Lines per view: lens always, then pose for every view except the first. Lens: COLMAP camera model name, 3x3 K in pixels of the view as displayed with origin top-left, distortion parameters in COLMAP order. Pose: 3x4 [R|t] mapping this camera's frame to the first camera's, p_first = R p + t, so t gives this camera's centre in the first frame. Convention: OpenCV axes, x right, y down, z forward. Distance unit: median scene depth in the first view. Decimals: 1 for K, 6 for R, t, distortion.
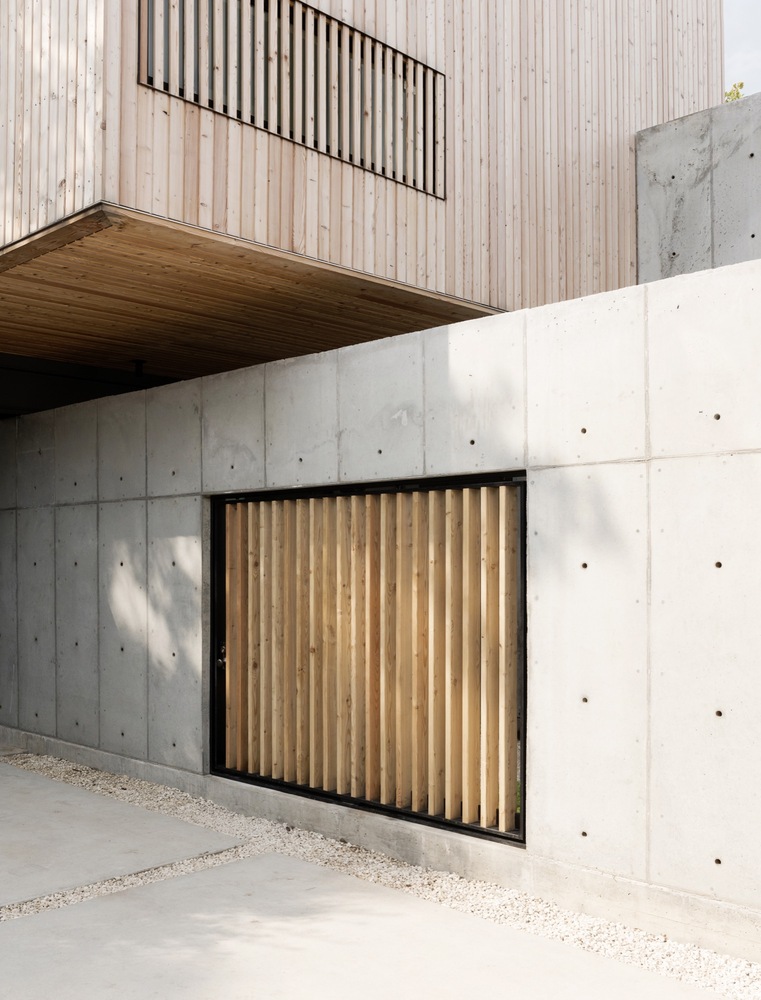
lens RADIAL K [[975.2, 0, 377.8], [0, 975.2, 540.1], [0, 0, 1]] dist [-0.036960, 0.000000]
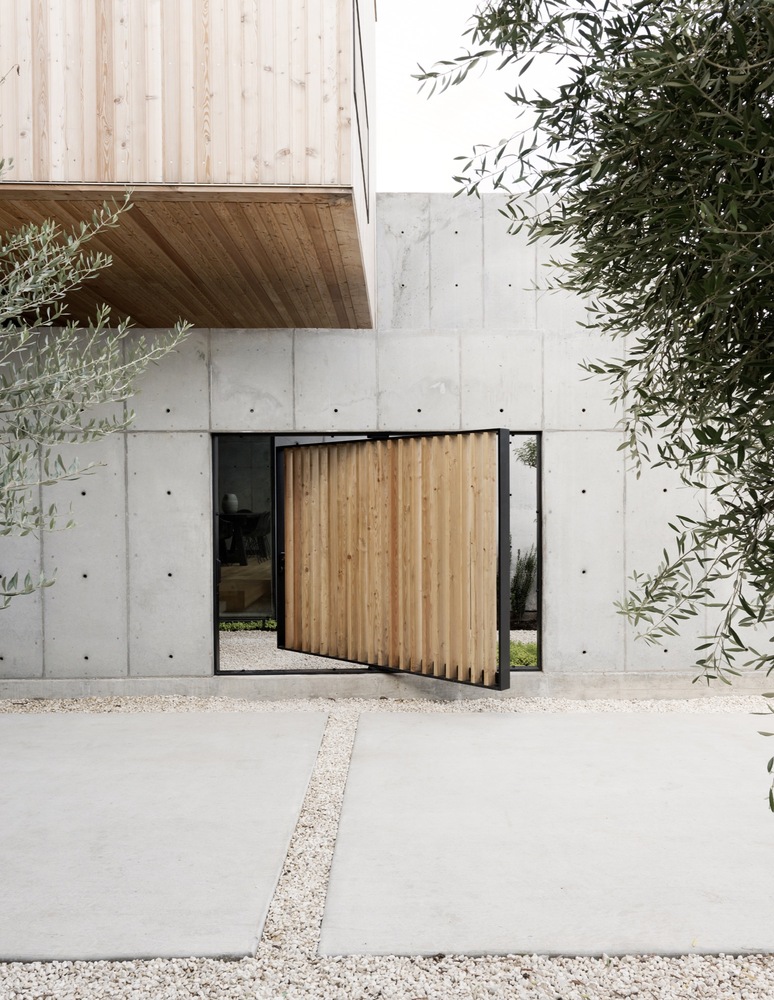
lens RADIAL K [[801.5, 0, 388.3], [0, 801.5, 501.9], [0, 0, 1]] dist [-0.003585, -0.000368]
pose [[0.707393, -0.001656, 0.706818, -0.733424], [-0.010272, 0.999868, 0.012624, 0.022414], [-0.706746, -0.016191, 0.707282, 0.196457]]
